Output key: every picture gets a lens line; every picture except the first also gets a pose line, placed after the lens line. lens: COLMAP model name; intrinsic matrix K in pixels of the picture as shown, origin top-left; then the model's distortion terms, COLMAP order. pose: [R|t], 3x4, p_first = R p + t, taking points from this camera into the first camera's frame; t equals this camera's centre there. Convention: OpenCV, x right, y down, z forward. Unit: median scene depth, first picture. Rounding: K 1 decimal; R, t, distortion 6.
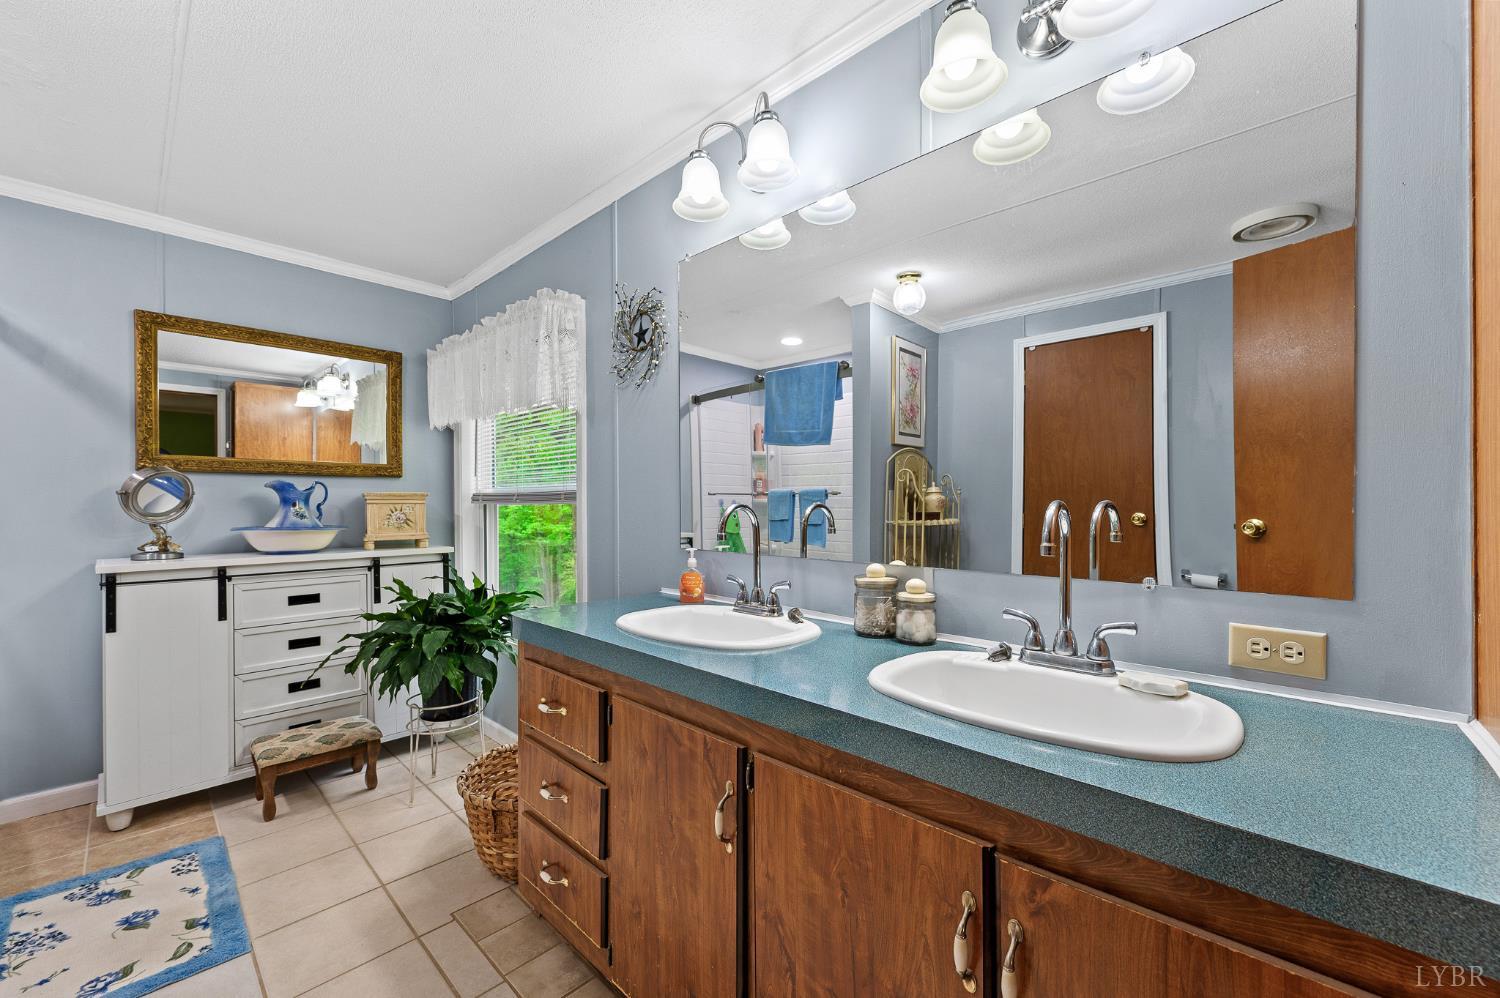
lens RADIAL K [[604.7, 0, 745.1], [0, 604.7, 492.7], [0, 0, 1]] dist [0.000405, 0.000590]
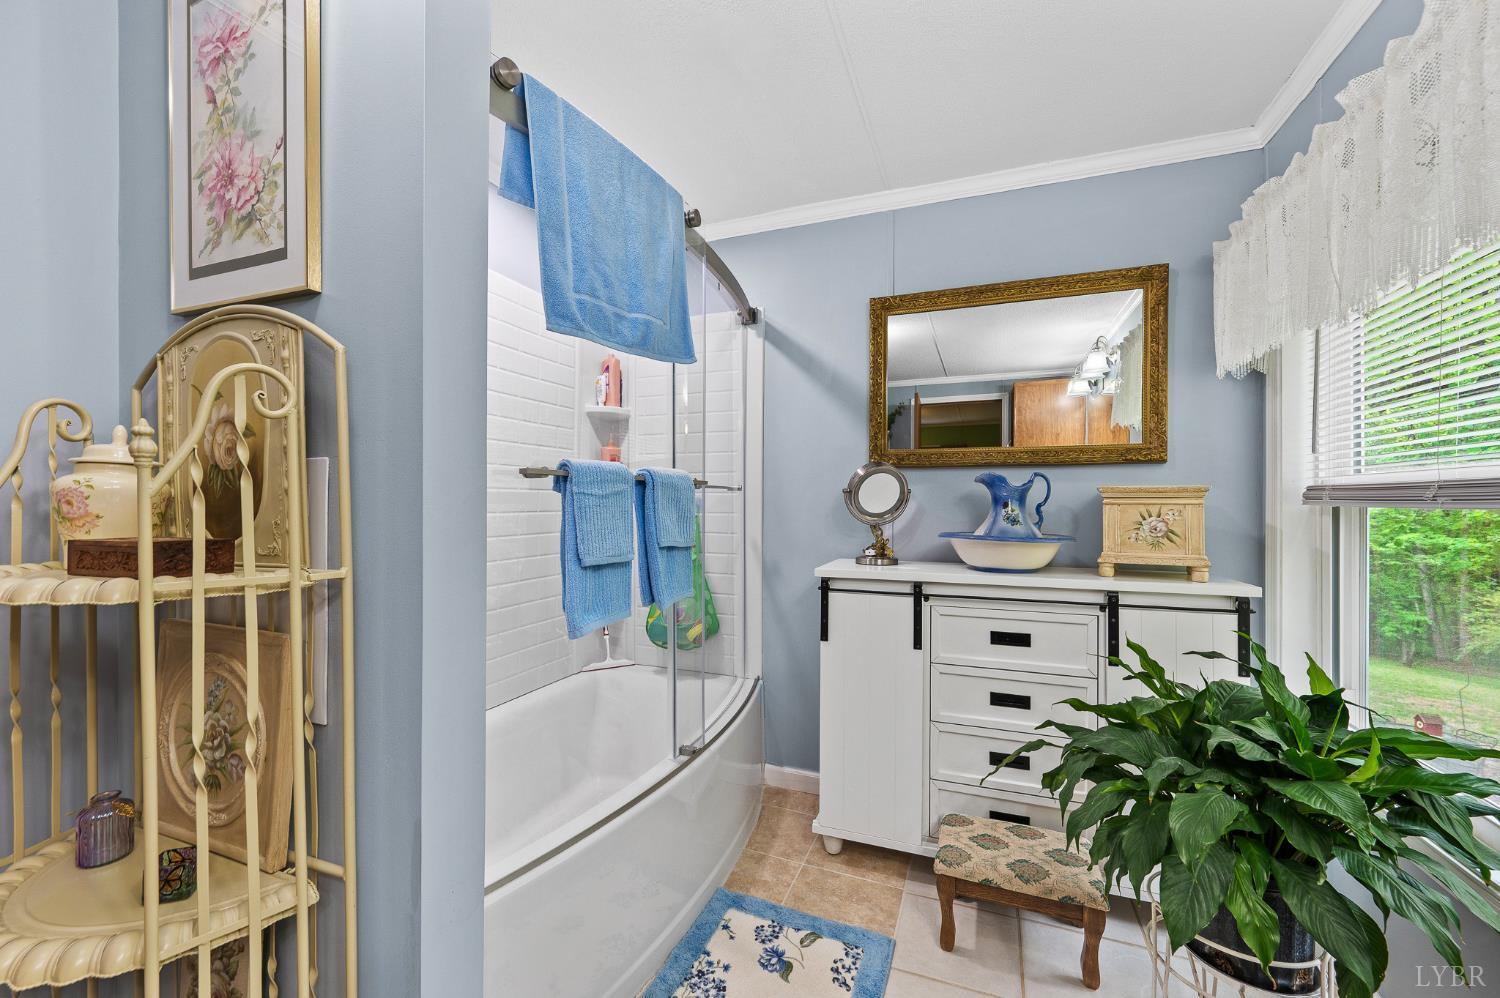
lens RADIAL K [[599.8, 0, 749.7], [0, 599.8, 511.0], [0, 0, 1]] dist [-0.001940, -0.000515]
pose [[0.389807, 0.016152, -0.920755, -0.202895], [0.010336, 0.999706, 0.021912, 0.007954], [0.920839, -0.018059, 0.389526, 0.444677]]
